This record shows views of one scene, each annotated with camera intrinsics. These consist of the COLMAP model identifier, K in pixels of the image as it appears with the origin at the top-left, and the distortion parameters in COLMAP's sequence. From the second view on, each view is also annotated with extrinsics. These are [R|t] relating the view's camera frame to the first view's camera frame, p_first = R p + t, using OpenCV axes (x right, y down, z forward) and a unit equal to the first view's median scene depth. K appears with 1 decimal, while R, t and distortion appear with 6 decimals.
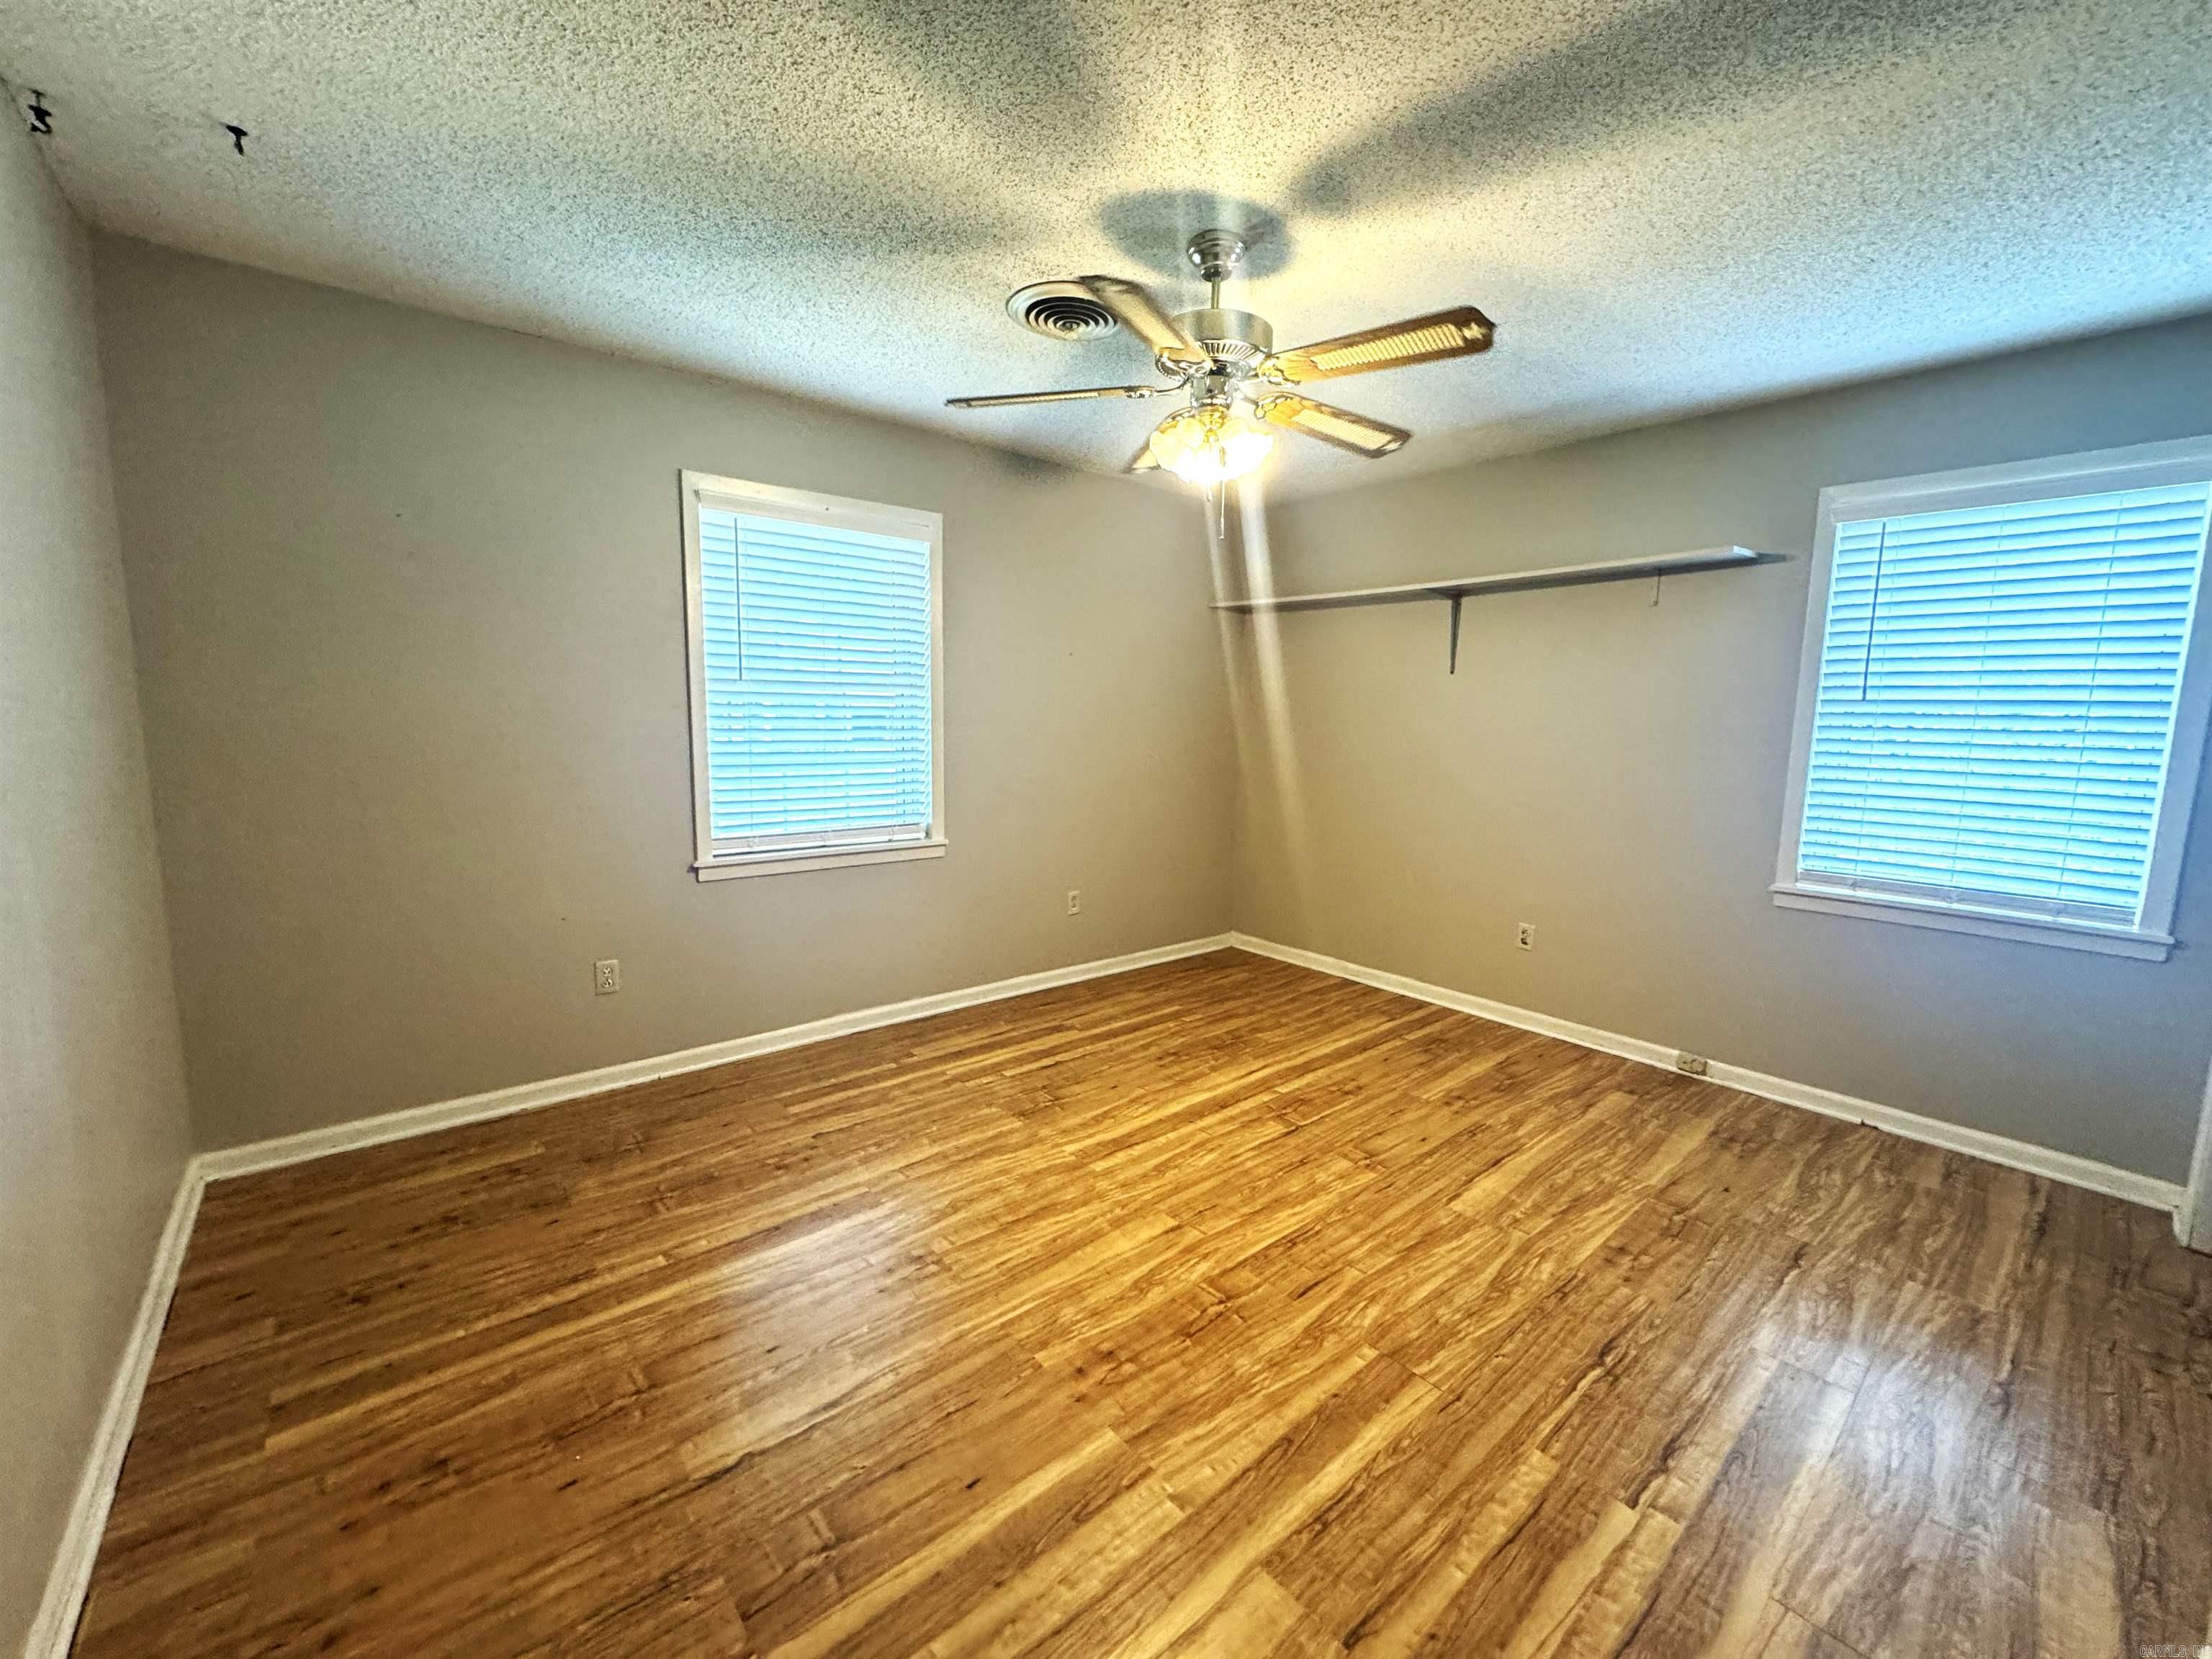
lens RADIAL K [[880.7, 0, 1113.7], [0, 880.7, 828.8], [0, 0, 1]] dist [0.002395, 0.000328]
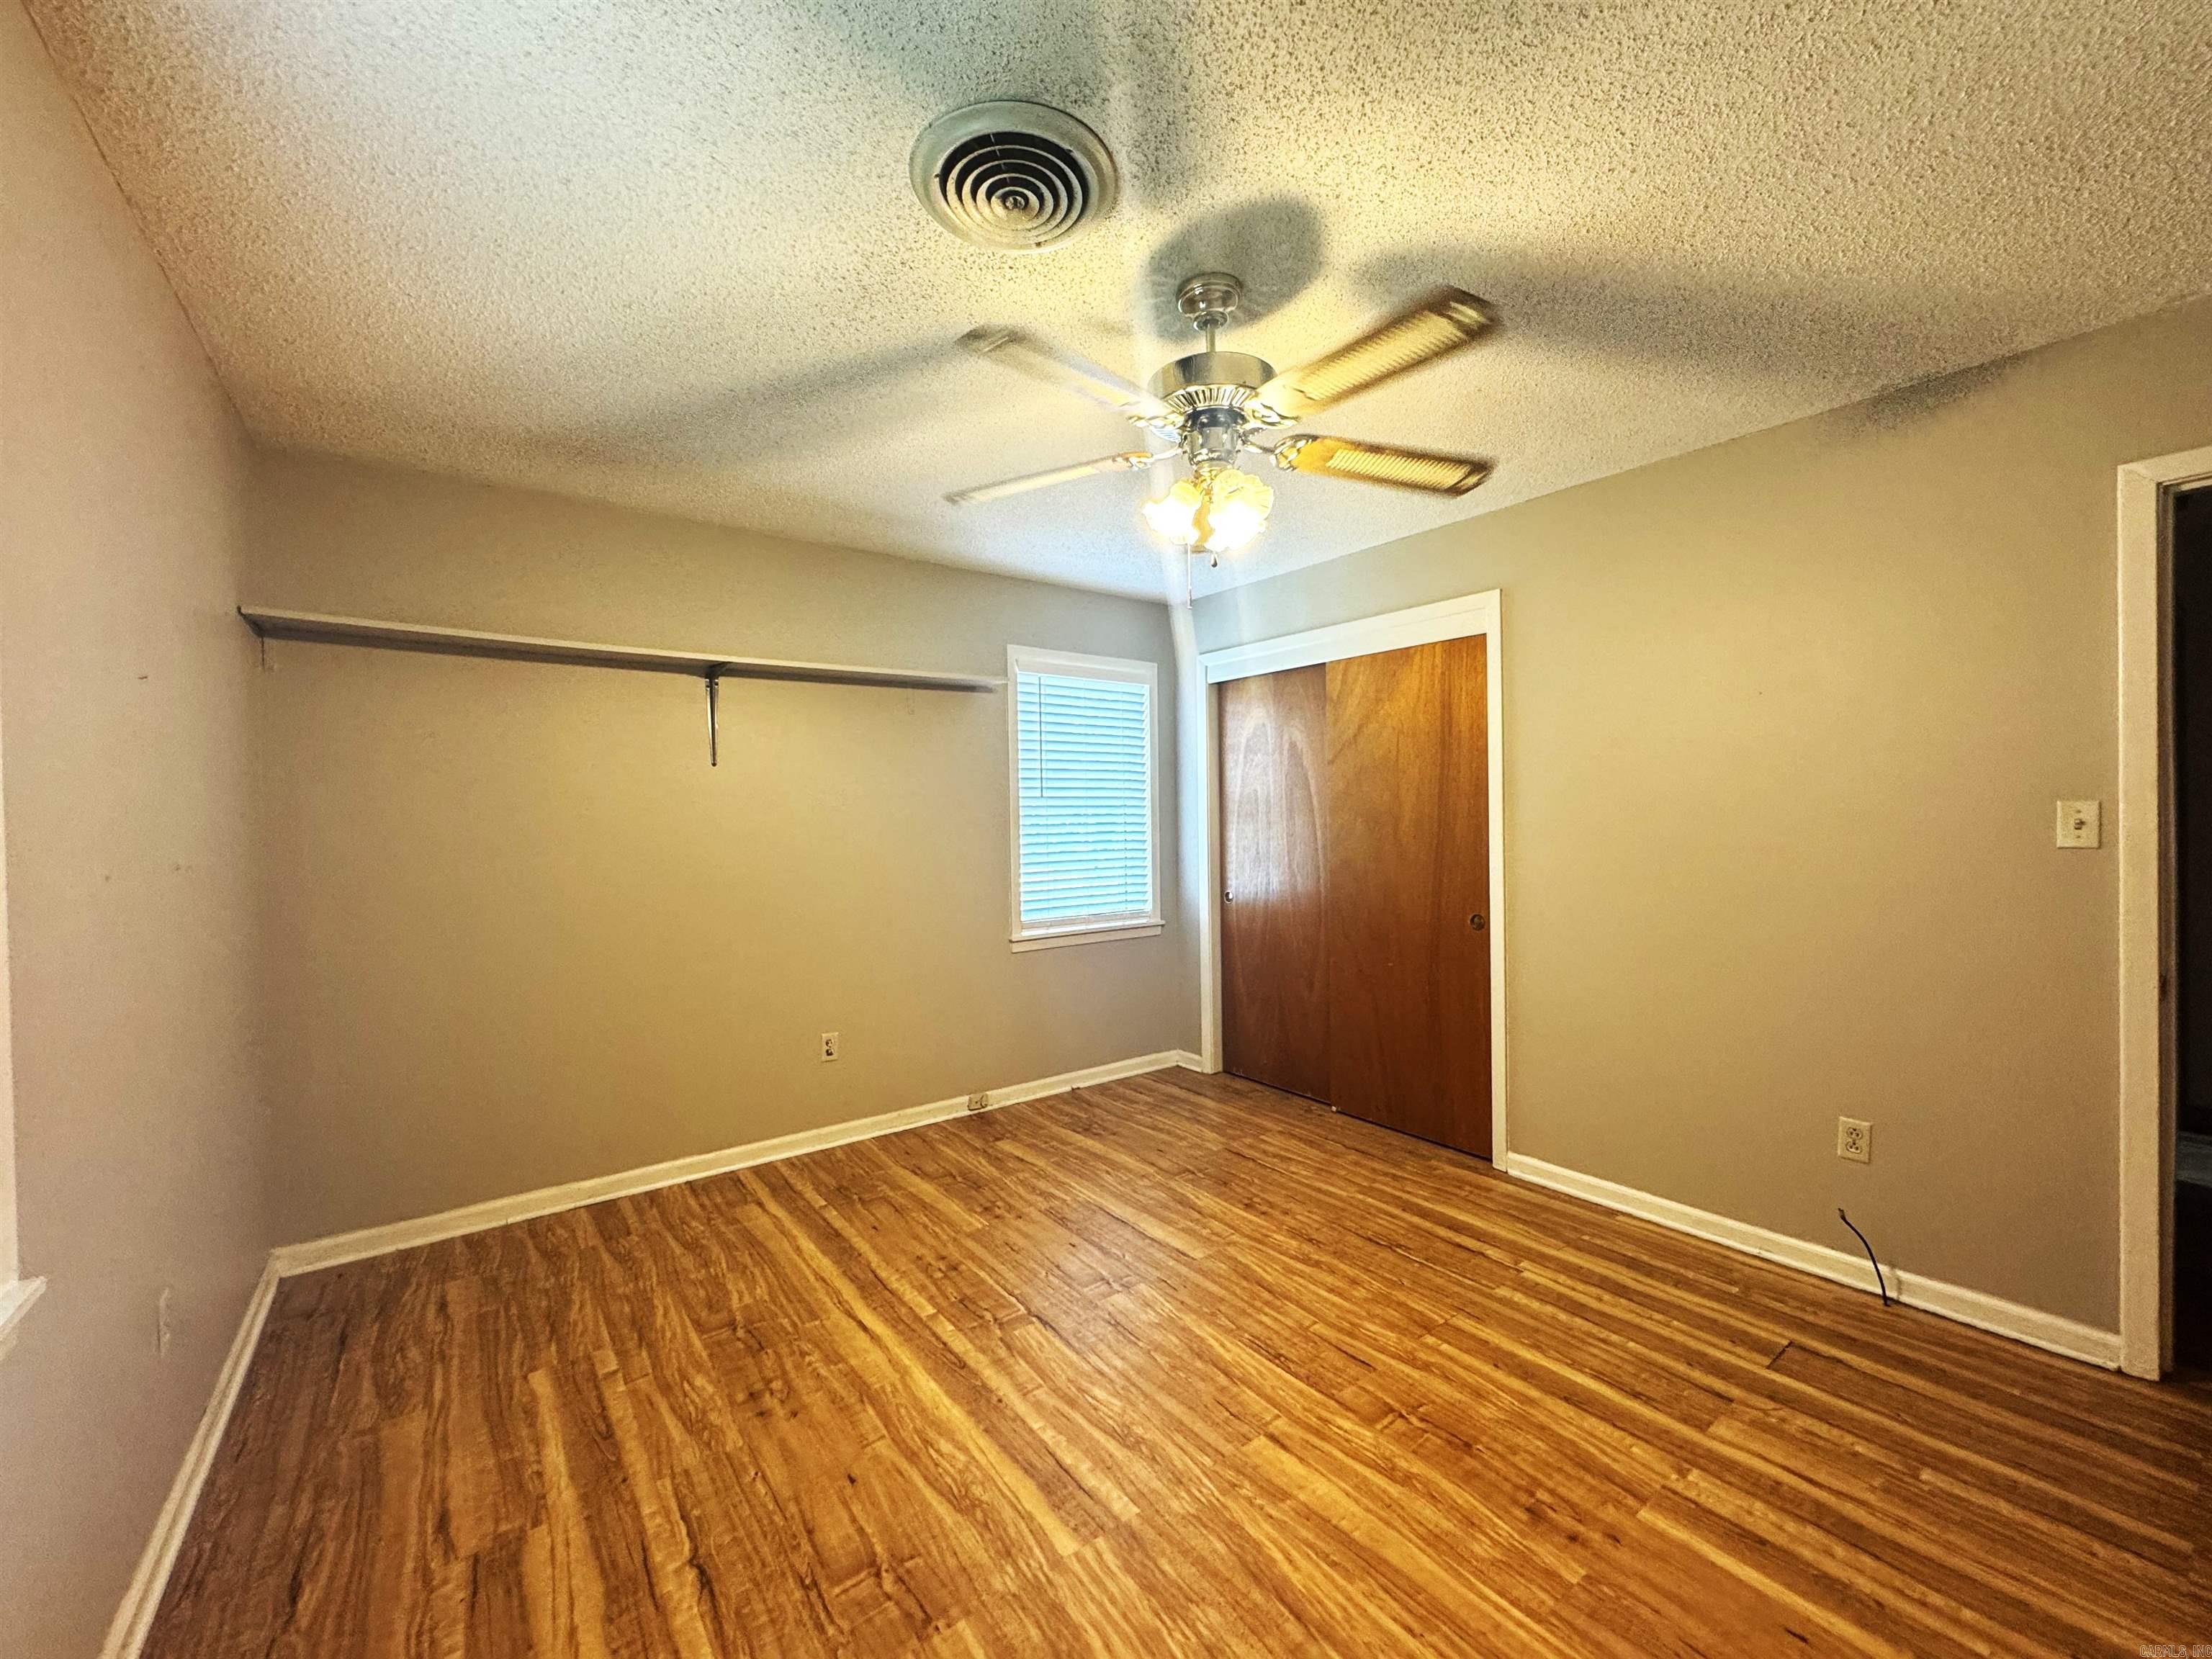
lens RADIAL K [[880.7, 0, 1113.7], [0, 880.7, 828.8], [0, 0, 1]] dist [0.002395, 0.000328]
pose [[0.063976, -0.033741, 0.997381, -0.545044], [0.144344, 0.989231, 0.024207, -0.106179], [-0.987457, 0.142417, 0.068157, 0.757112]]
